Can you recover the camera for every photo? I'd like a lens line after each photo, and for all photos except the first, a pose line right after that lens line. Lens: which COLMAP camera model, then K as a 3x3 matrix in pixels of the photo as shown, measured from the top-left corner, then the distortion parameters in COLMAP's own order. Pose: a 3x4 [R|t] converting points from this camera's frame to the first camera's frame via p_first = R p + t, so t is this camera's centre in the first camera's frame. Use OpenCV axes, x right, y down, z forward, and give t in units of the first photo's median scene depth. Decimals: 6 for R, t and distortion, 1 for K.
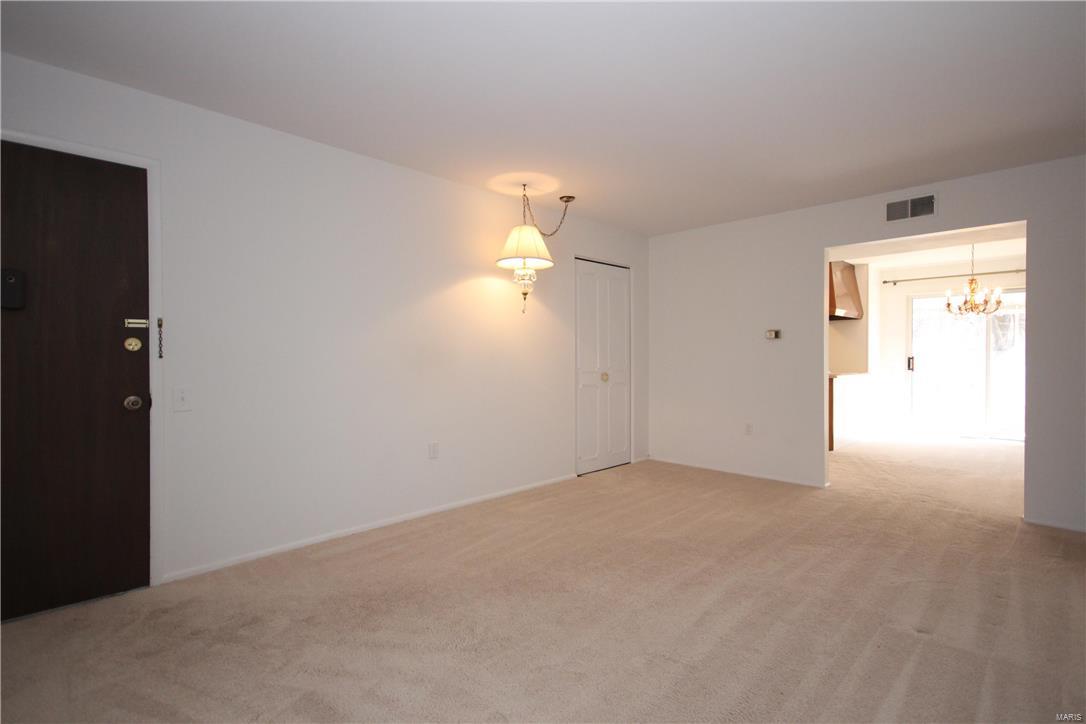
lens RADIAL K [[503.6, 0, 547.2], [0, 503.6, 358.7], [0, 0, 1]] dist [-0.001141, -0.001158]
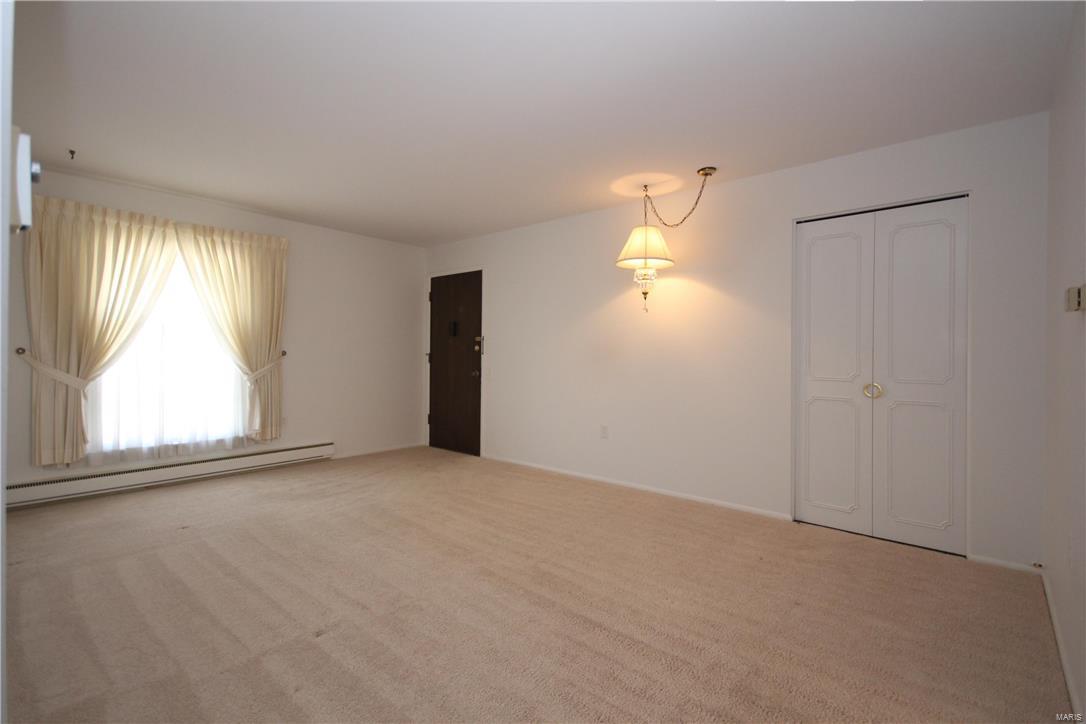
lens RADIAL K [[503.6, 0, 547.2], [0, 503.6, 358.7], [0, 0, 1]] dist [-0.001141, -0.001158]
pose [[0.075034, 0.008402, -0.997146, 0.953328], [-0.017226, 0.999826, 0.007128, -0.001442], [0.997032, 0.016642, 0.075165, 0.733011]]
